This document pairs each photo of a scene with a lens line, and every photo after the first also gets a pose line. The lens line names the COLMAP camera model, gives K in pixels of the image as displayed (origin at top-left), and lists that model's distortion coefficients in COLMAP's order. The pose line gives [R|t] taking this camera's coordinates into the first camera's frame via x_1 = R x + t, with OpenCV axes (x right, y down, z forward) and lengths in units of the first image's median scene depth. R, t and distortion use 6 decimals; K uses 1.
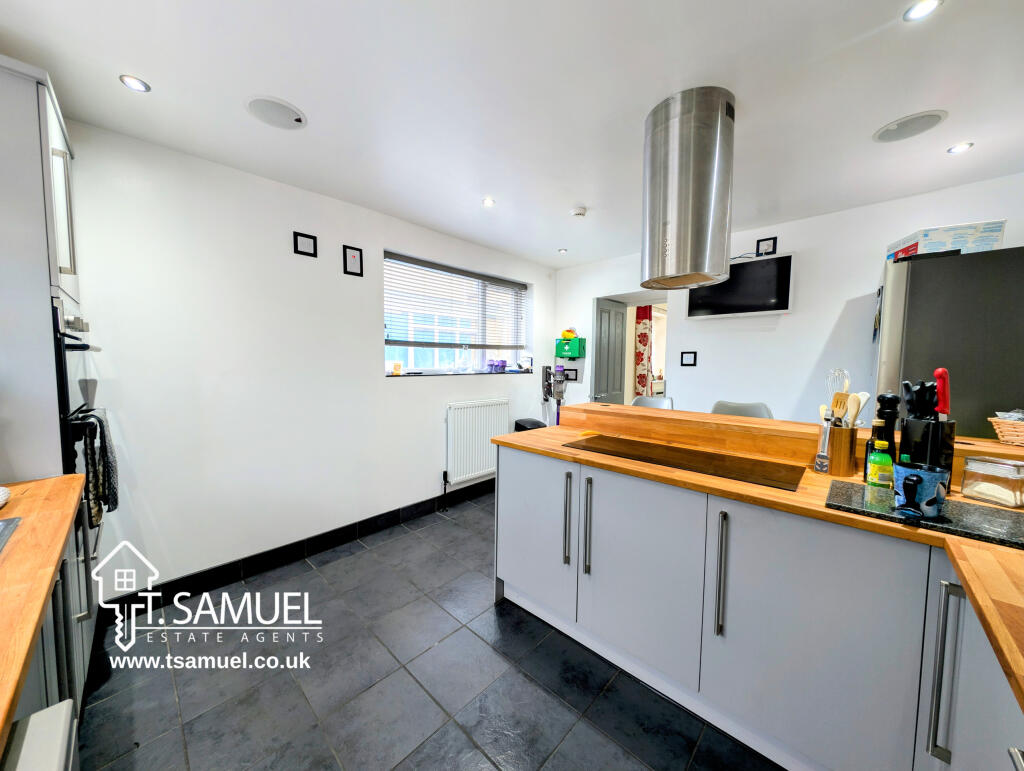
lens RADIAL K [[362.8, 0, 509.5], [0, 362.8, 385.0], [0, 0, 1]] dist [-0.000047, -0.000226]
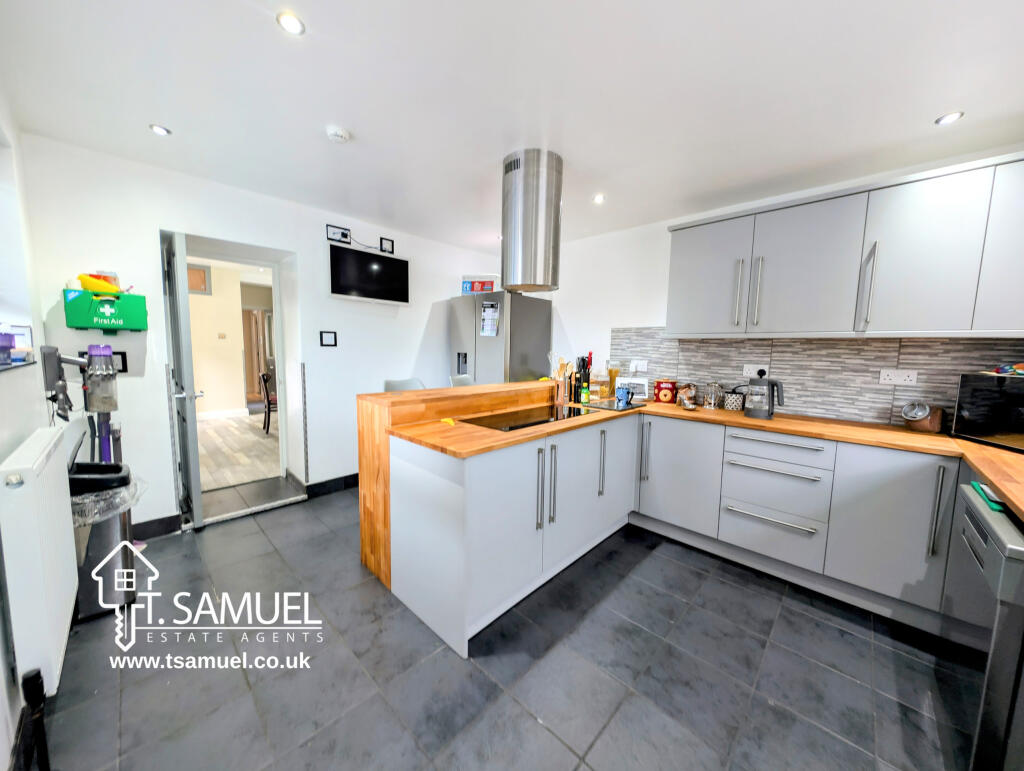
lens RADIAL K [[362.8, 0, 513.2], [0, 362.8, 384.6], [0, 0, 1]] dist [-0.000047, -0.000226]
pose [[0.009294, -0.106282, 0.994293, -0.450464], [0.041495, 0.993520, 0.105811, -0.034619], [-0.999095, 0.040275, 0.013644, 0.521346]]
